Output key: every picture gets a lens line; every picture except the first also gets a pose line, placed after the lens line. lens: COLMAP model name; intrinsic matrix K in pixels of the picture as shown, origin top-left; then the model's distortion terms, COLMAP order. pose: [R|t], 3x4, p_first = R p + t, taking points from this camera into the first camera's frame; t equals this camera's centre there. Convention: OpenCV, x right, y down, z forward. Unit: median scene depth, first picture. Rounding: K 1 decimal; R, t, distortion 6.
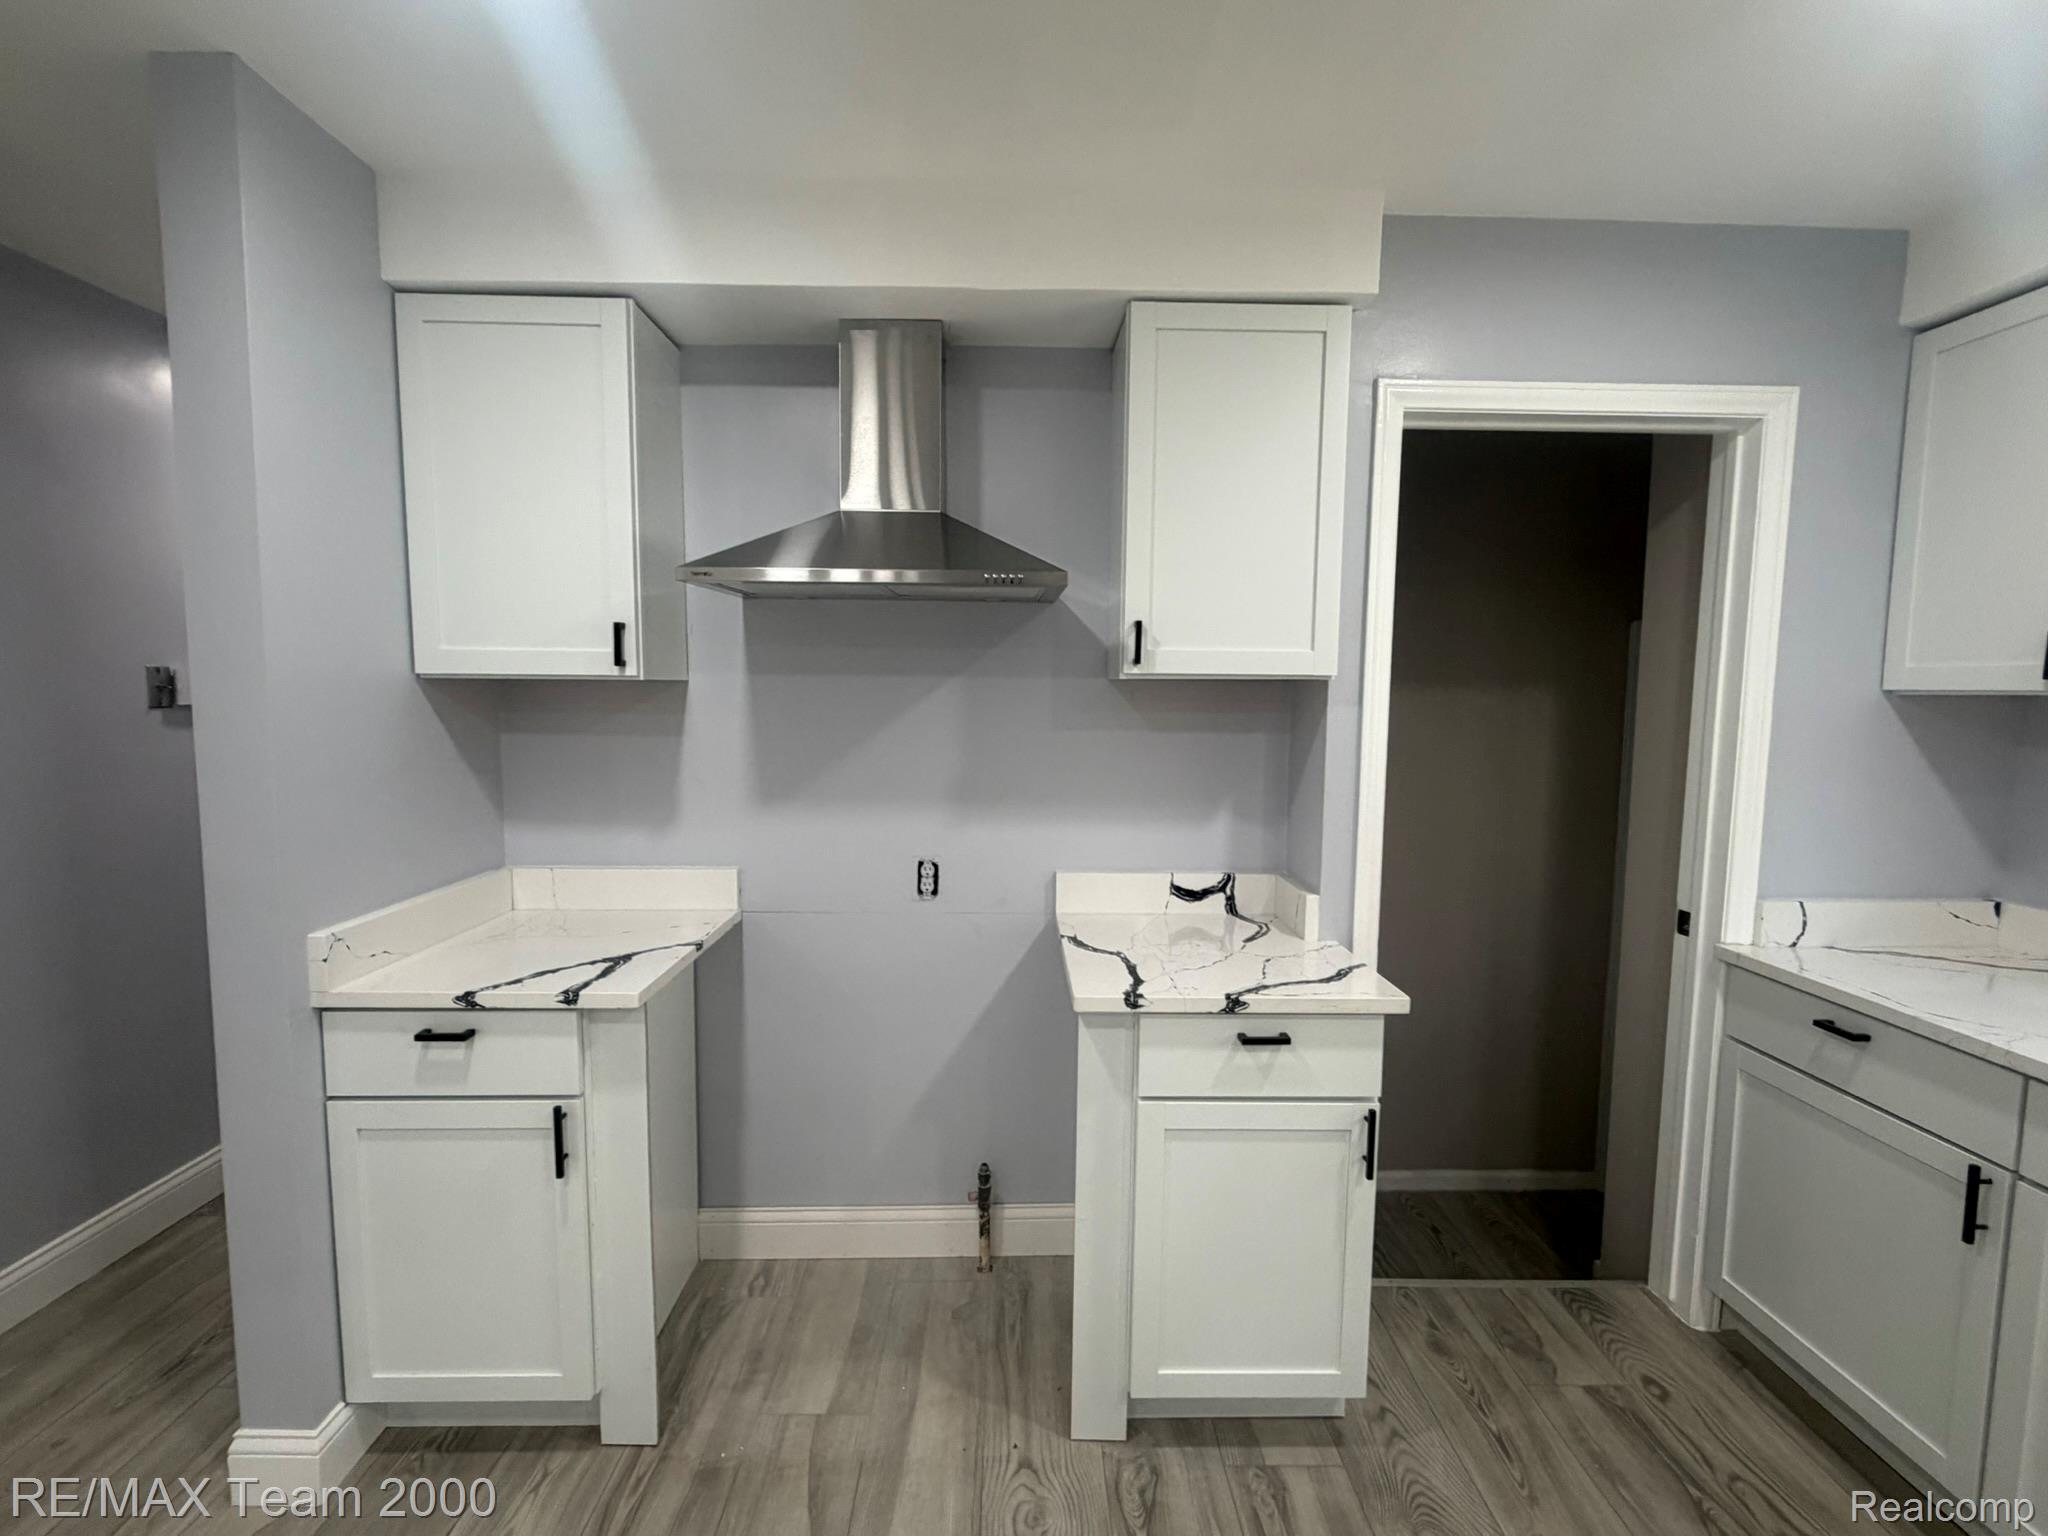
lens RADIAL K [[941.7, 0, 1024.0], [0, 941.7, 768.0], [0, 0, 1]] dist [-0.004965, 0.000414]
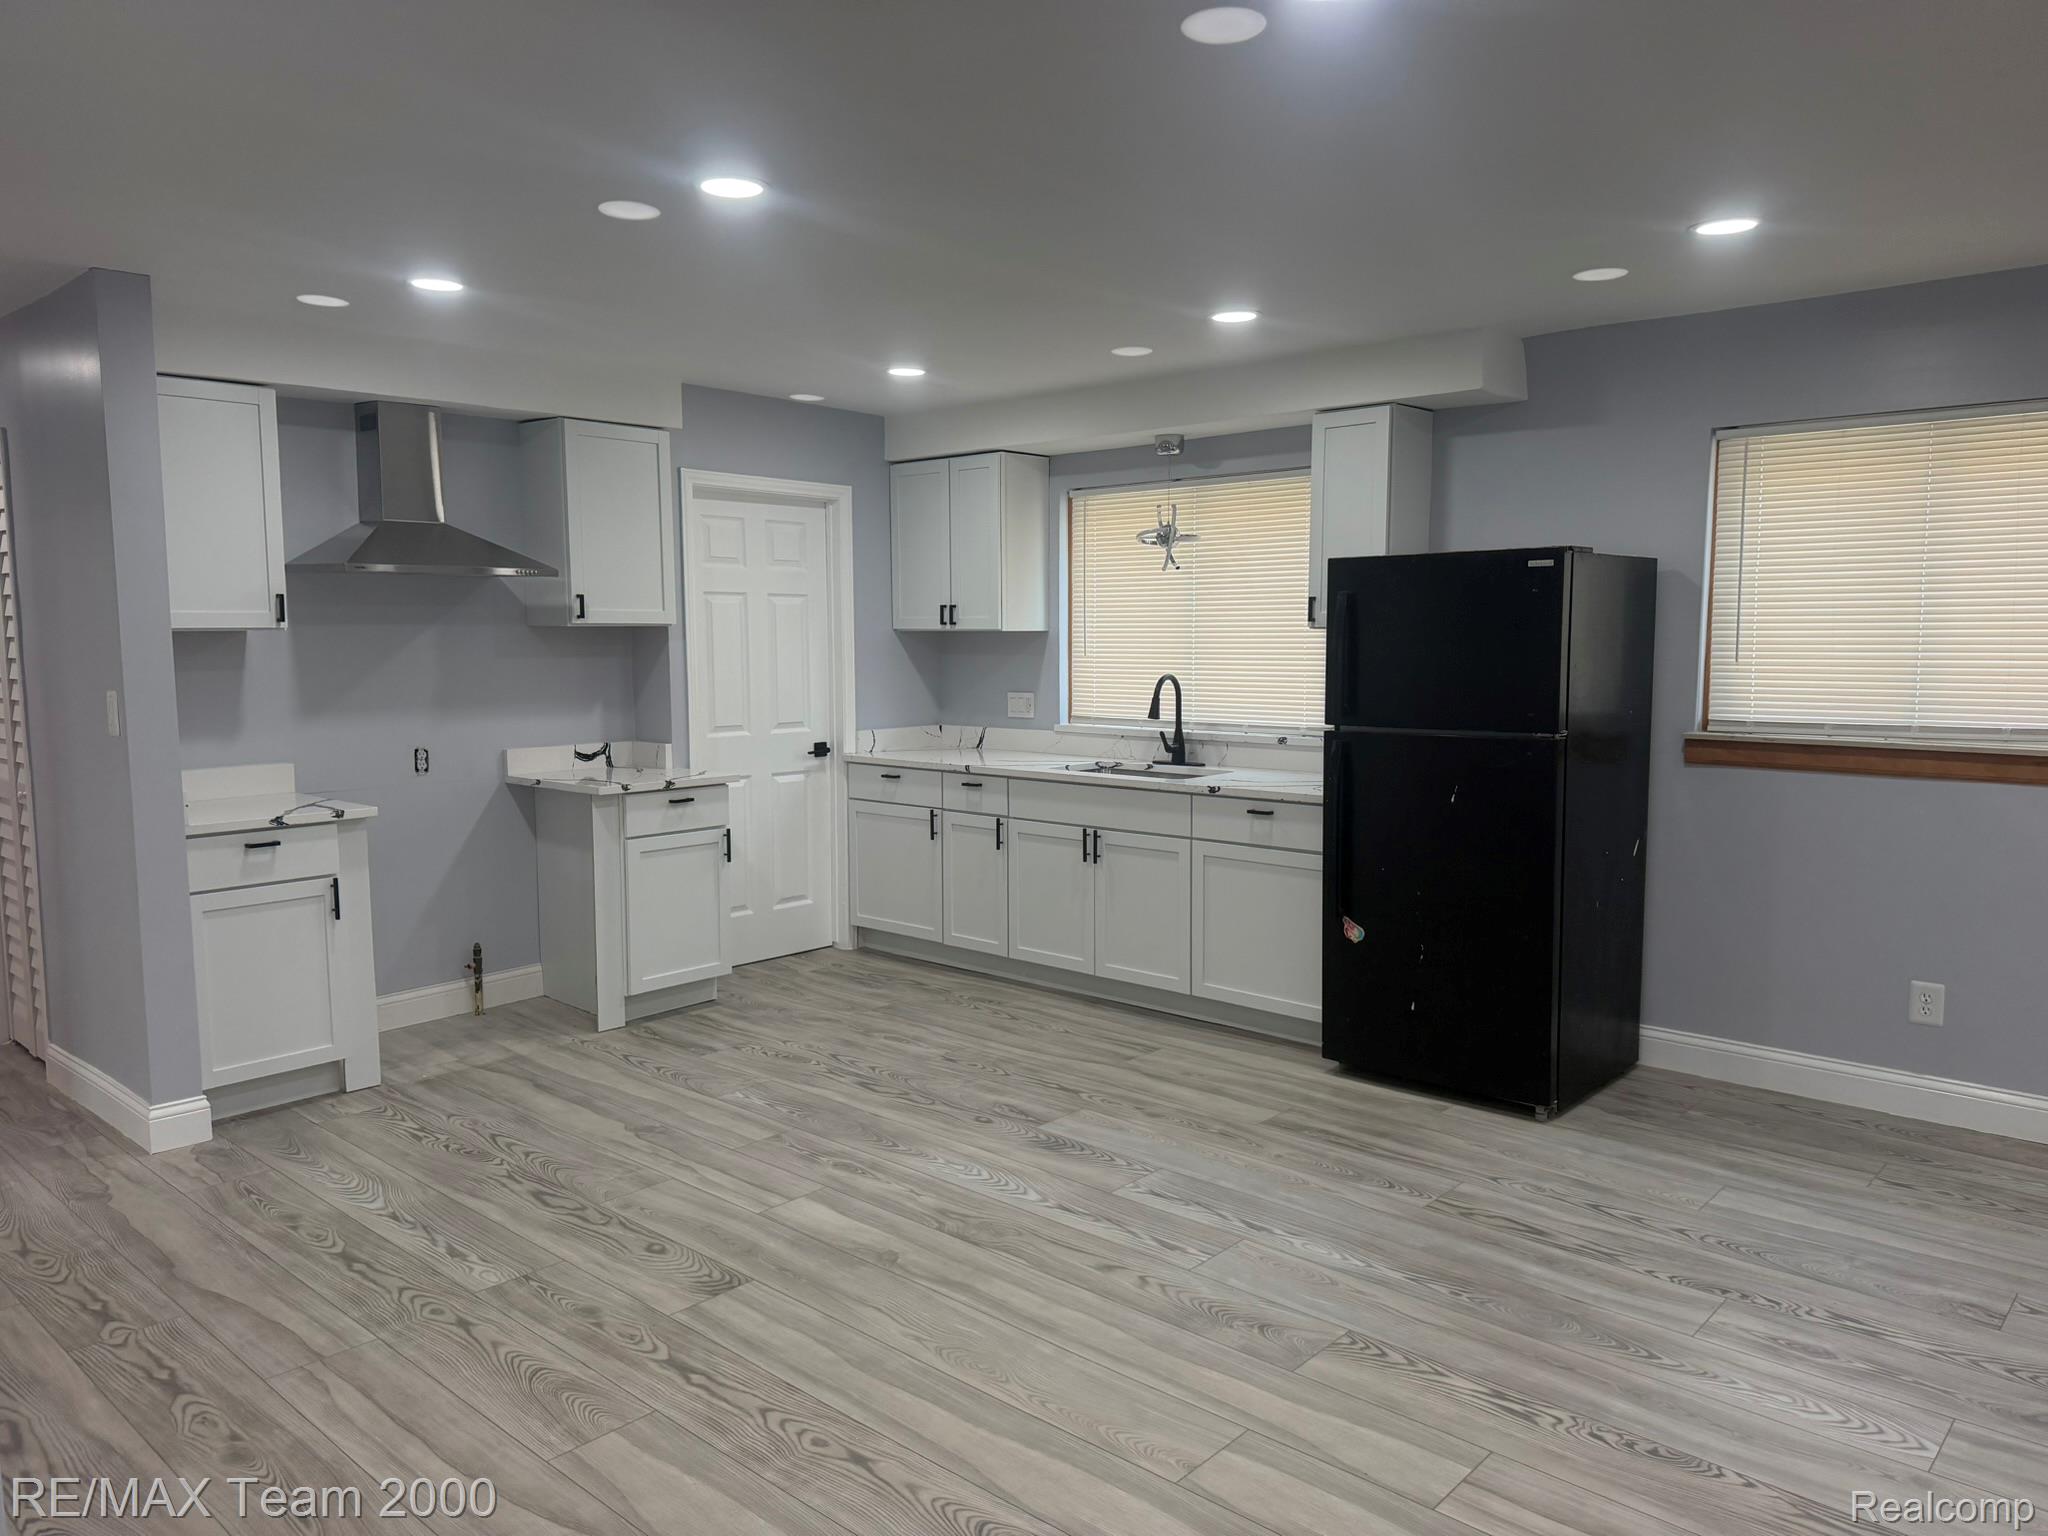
lens RADIAL K [[1419.5, 0, 1024.0], [0, 1419.5, 768.0], [0, 0, 1]] dist [0.004746, 0.000813]
pose [[0.681870, -0.080804, 0.726997, -1.299602], [0.063920, 0.996660, 0.050824, 0.090677], [-0.728676, 0.011814, 0.684757, -1.470061]]
